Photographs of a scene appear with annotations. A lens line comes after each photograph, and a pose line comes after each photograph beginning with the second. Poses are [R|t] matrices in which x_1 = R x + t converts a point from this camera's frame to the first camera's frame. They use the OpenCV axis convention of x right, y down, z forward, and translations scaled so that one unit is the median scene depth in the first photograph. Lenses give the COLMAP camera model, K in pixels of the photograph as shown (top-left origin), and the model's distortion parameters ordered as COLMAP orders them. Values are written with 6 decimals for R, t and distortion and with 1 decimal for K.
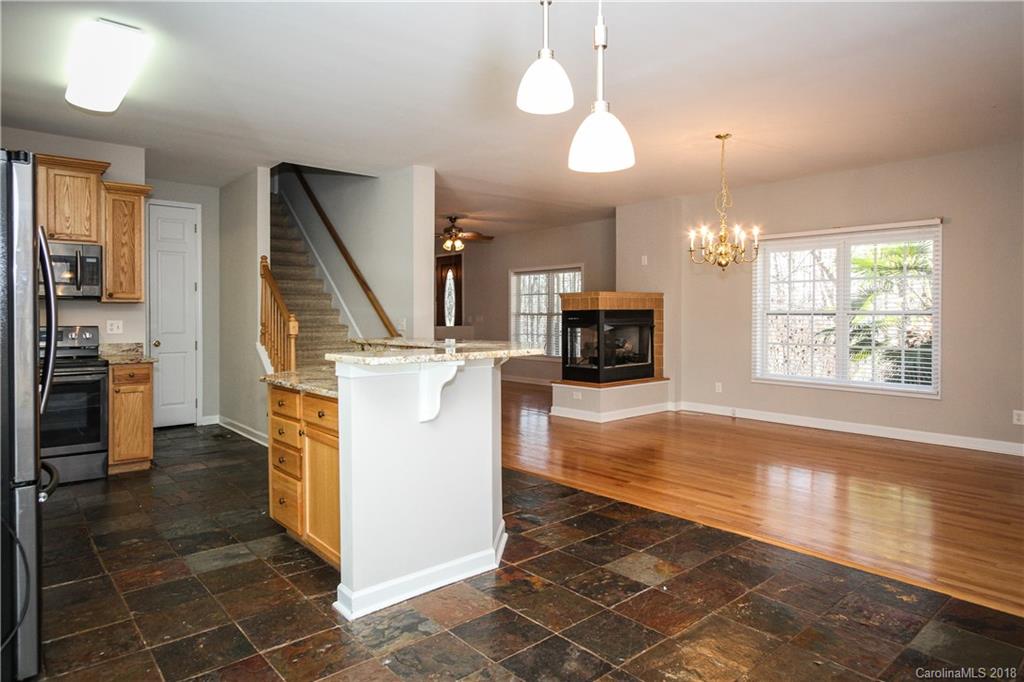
lens RADIAL K [[624.0, 0, 511.0], [0, 624.0, 319.2], [0, 0, 1]] dist [0.003431, -0.001144]
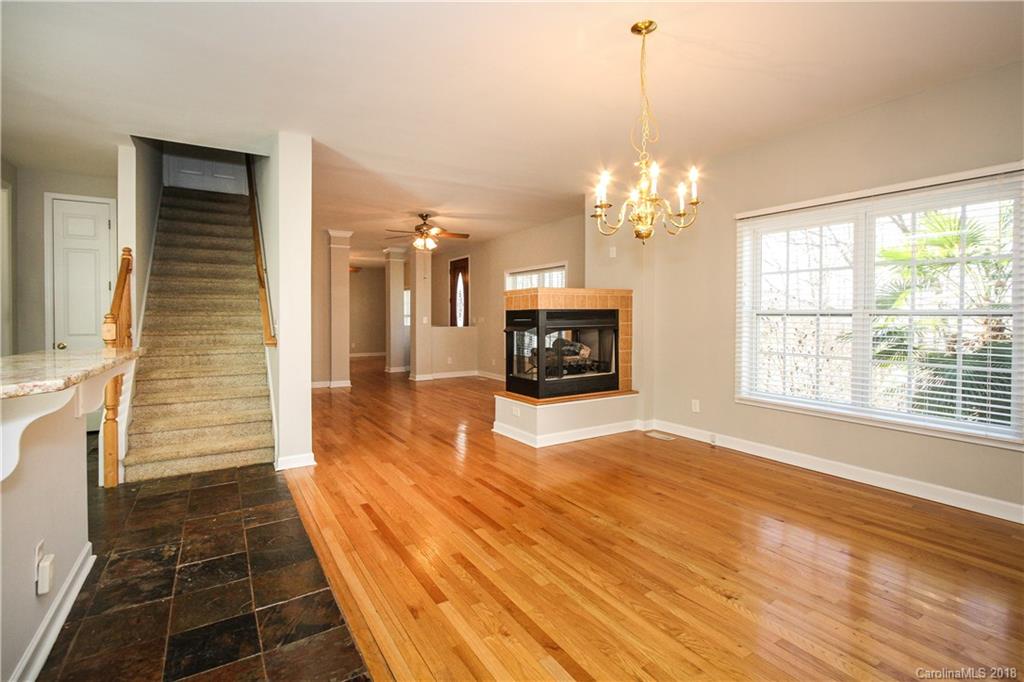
lens RADIAL K [[480.7, 0, 517.9], [0, 480.7, 319.2], [0, 0, 1]] dist [-0.008268, 0.000863]
pose [[0.987457, 0.001060, -0.157887, 0.198648], [-0.001152, 0.999999, -0.000487, -0.001689], [0.157886, 0.000663, 0.987457, 0.342775]]
